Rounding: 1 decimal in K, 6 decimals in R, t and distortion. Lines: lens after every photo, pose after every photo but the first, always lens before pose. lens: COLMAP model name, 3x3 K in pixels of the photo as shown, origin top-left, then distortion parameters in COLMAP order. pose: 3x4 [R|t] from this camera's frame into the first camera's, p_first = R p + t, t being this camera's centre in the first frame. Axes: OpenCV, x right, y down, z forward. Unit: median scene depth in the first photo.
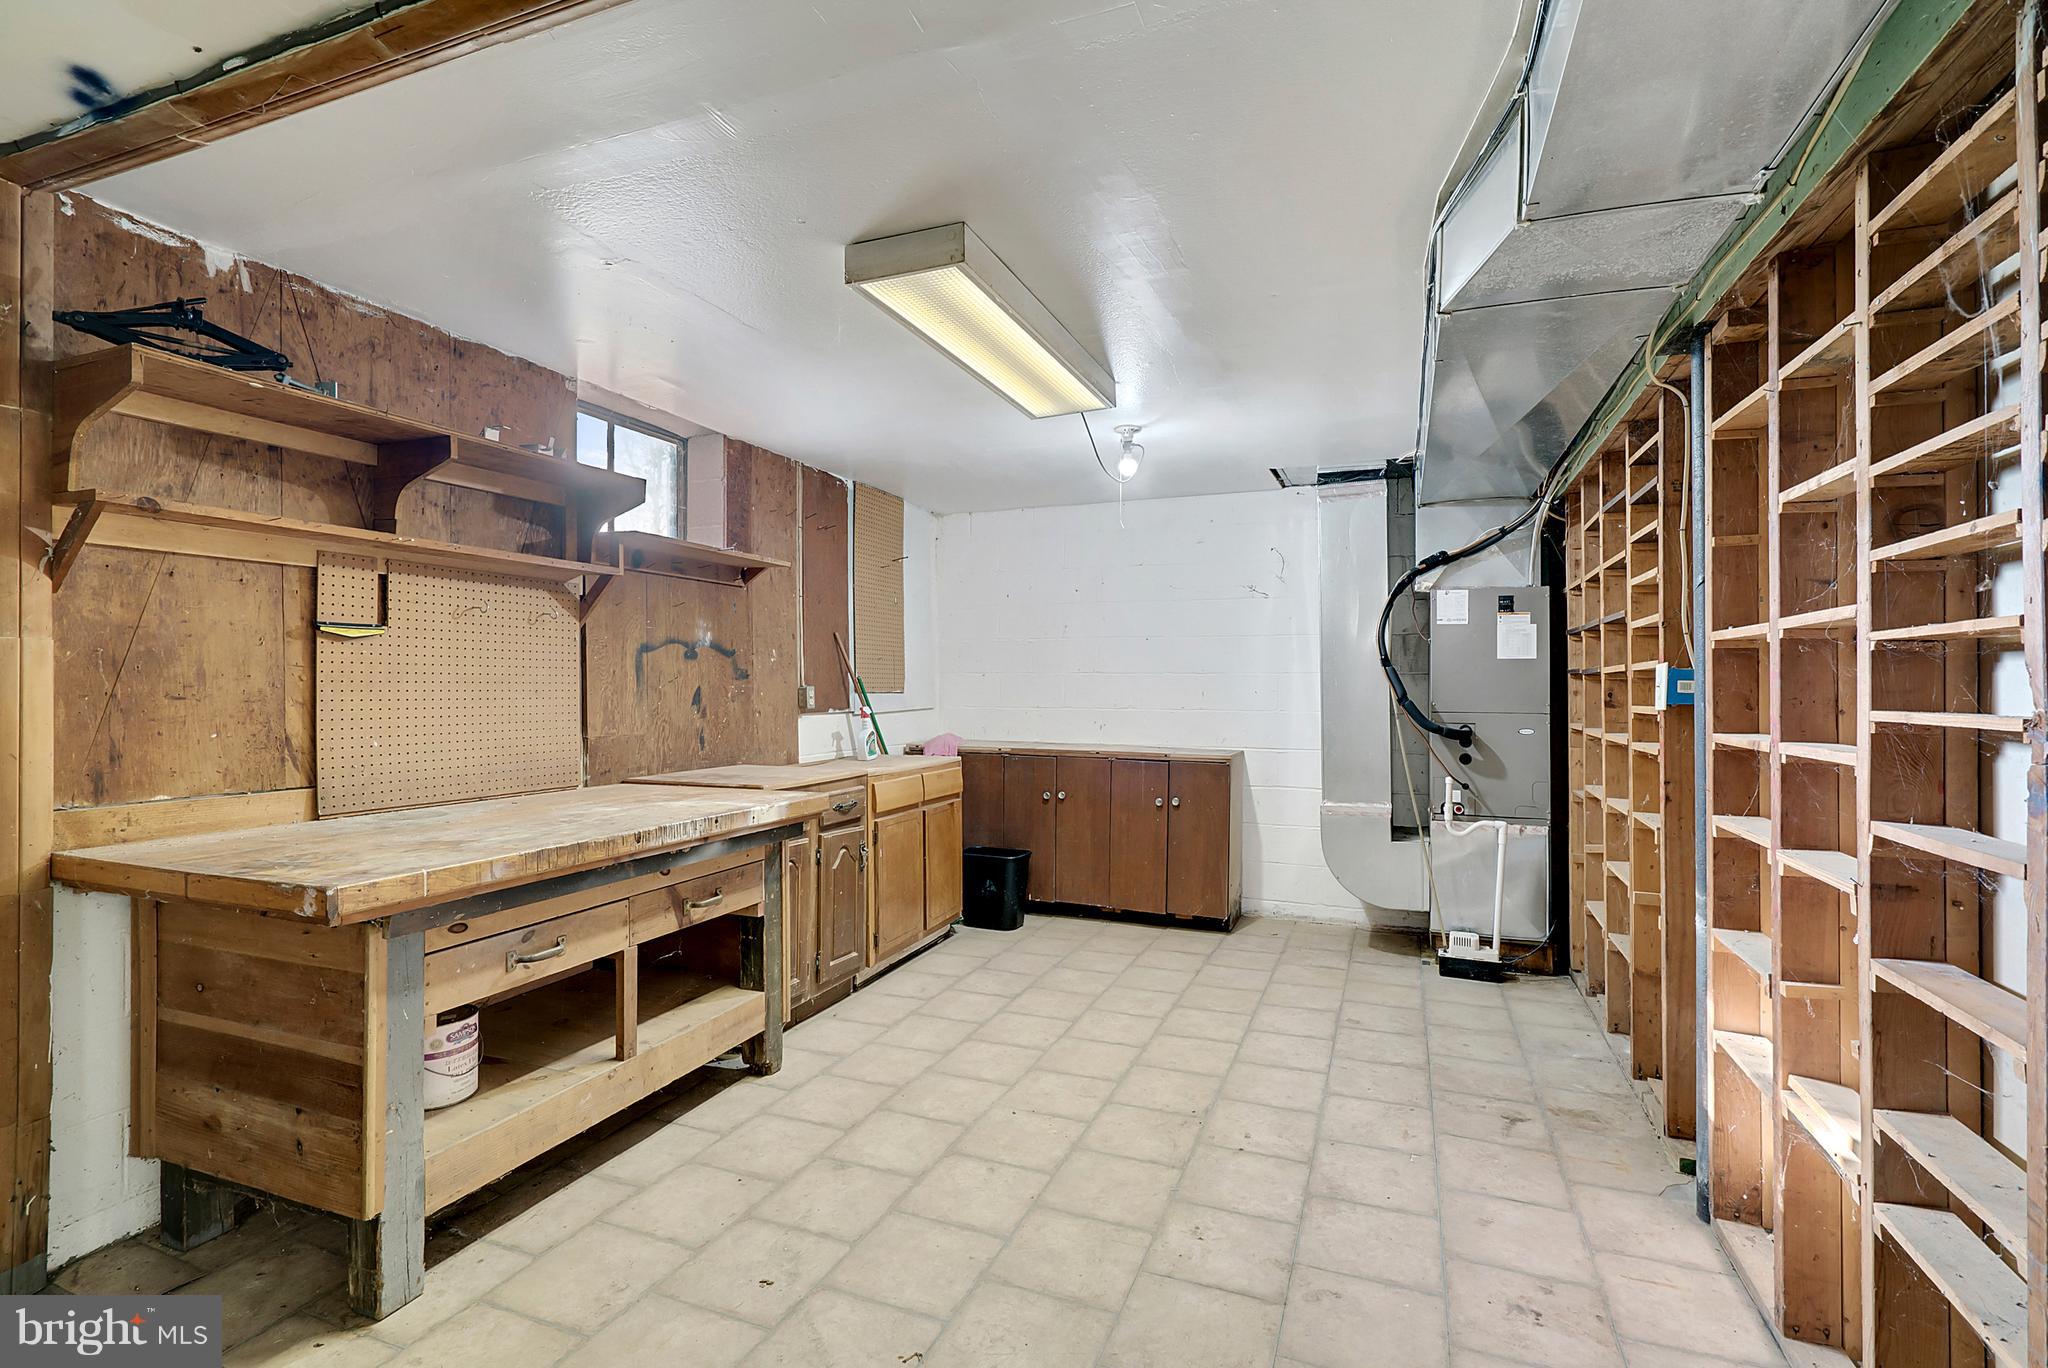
lens RADIAL K [[936.9, 0, 1031.1], [0, 936.9, 675.4], [0, 0, 1]] dist [-0.003176, -0.000045]
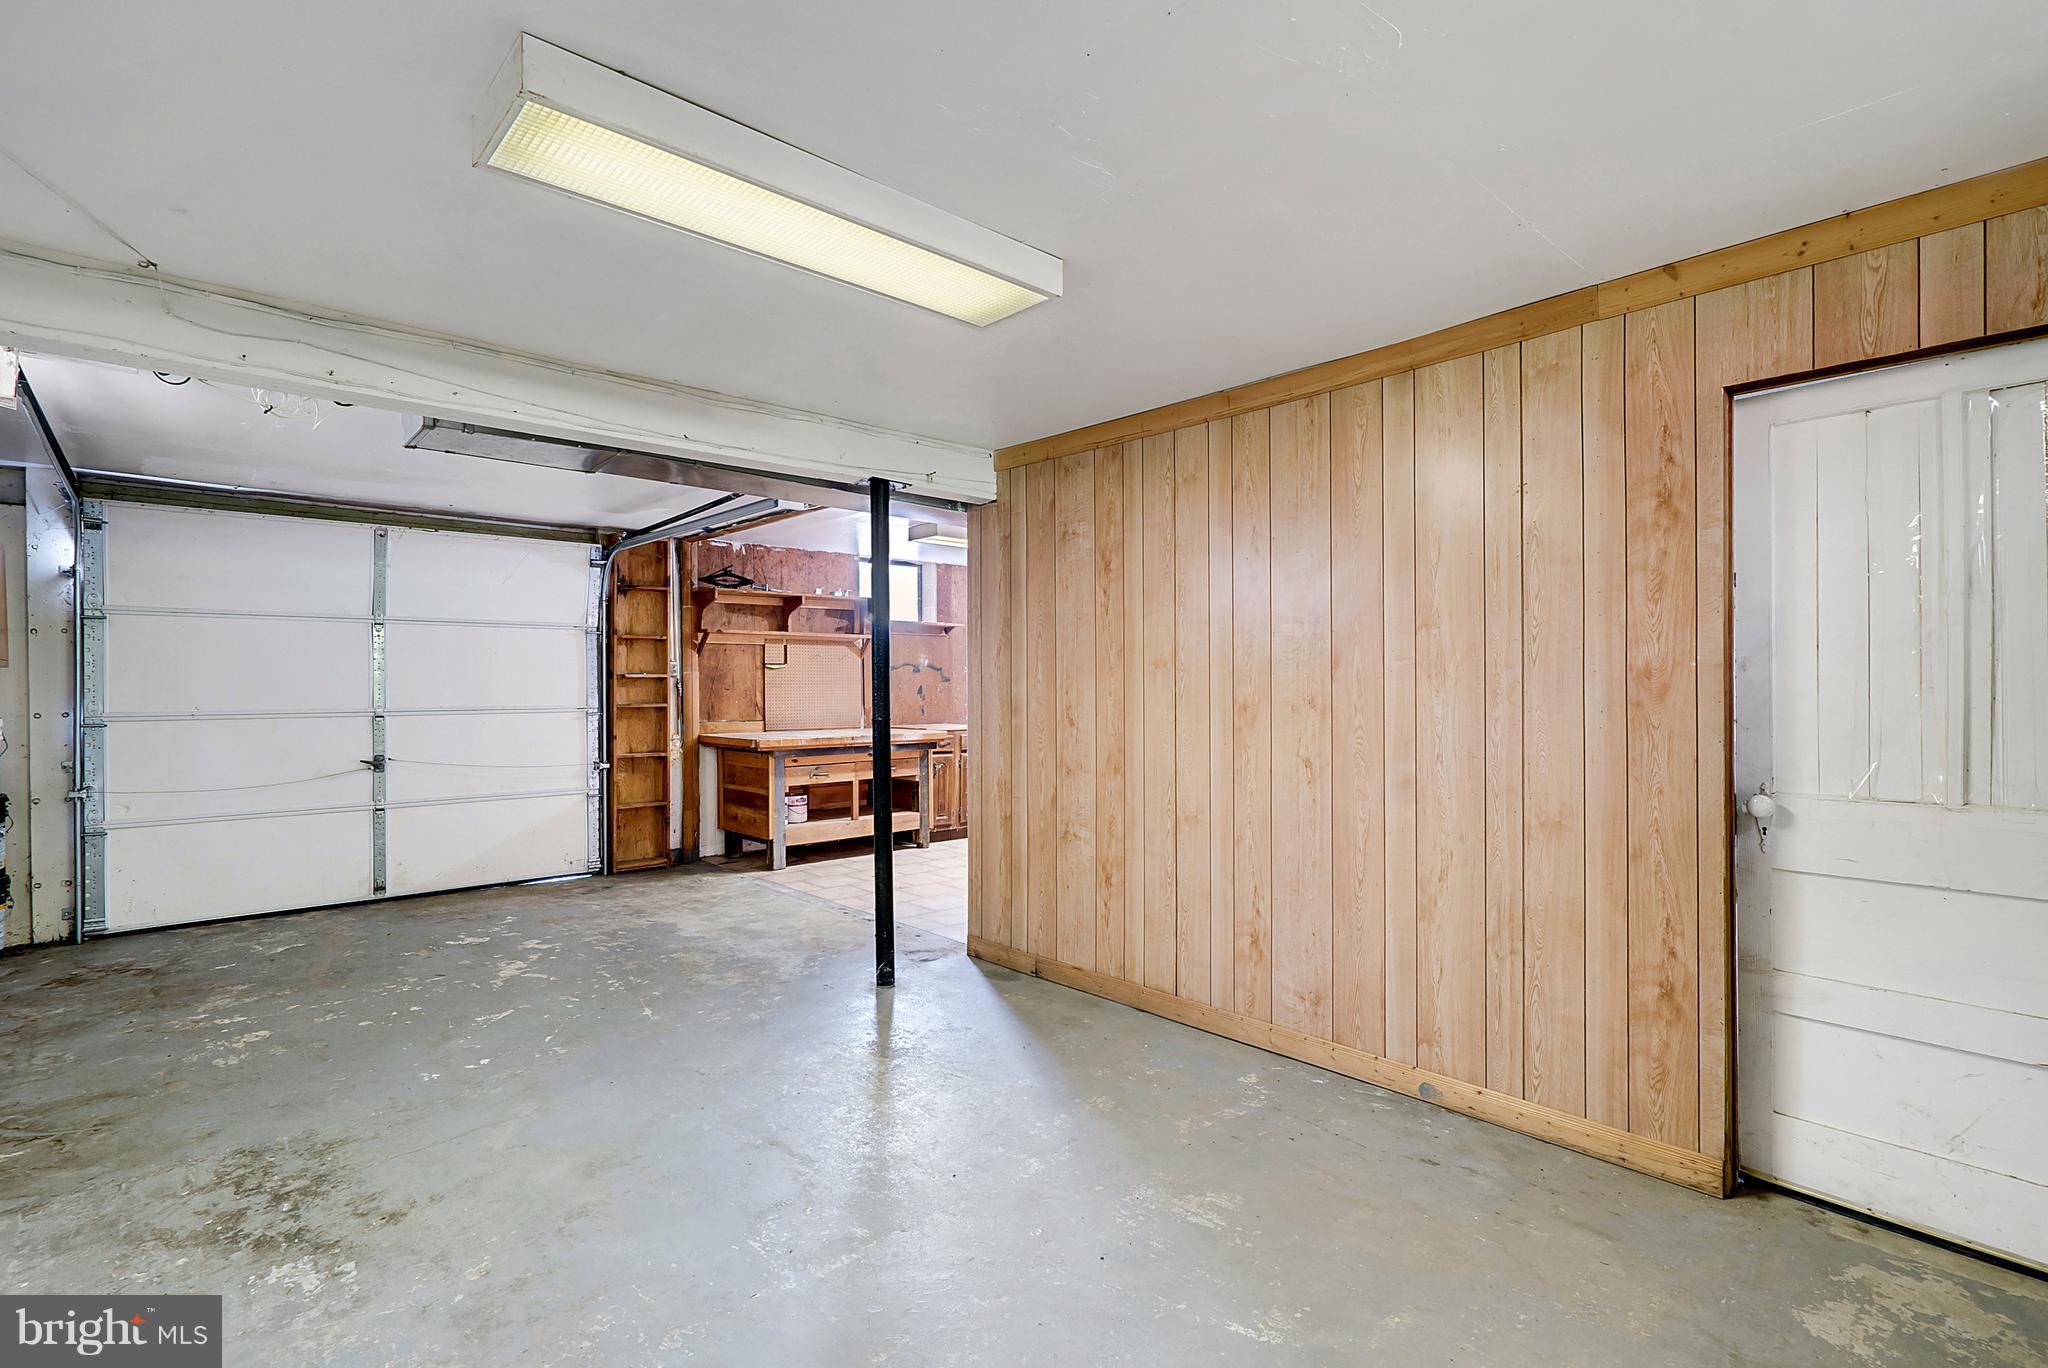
lens RADIAL K [[967.4, 0, 1029.5], [0, 967.4, 677.2], [0, 0, 1]] dist [-0.001610, 0.000776]
pose [[0.896145, -0.012368, -0.443589, 1.359552], [0.012663, 0.999917, -0.002297, 0.002658], [0.443580, -0.003559, 0.896227, -1.383384]]
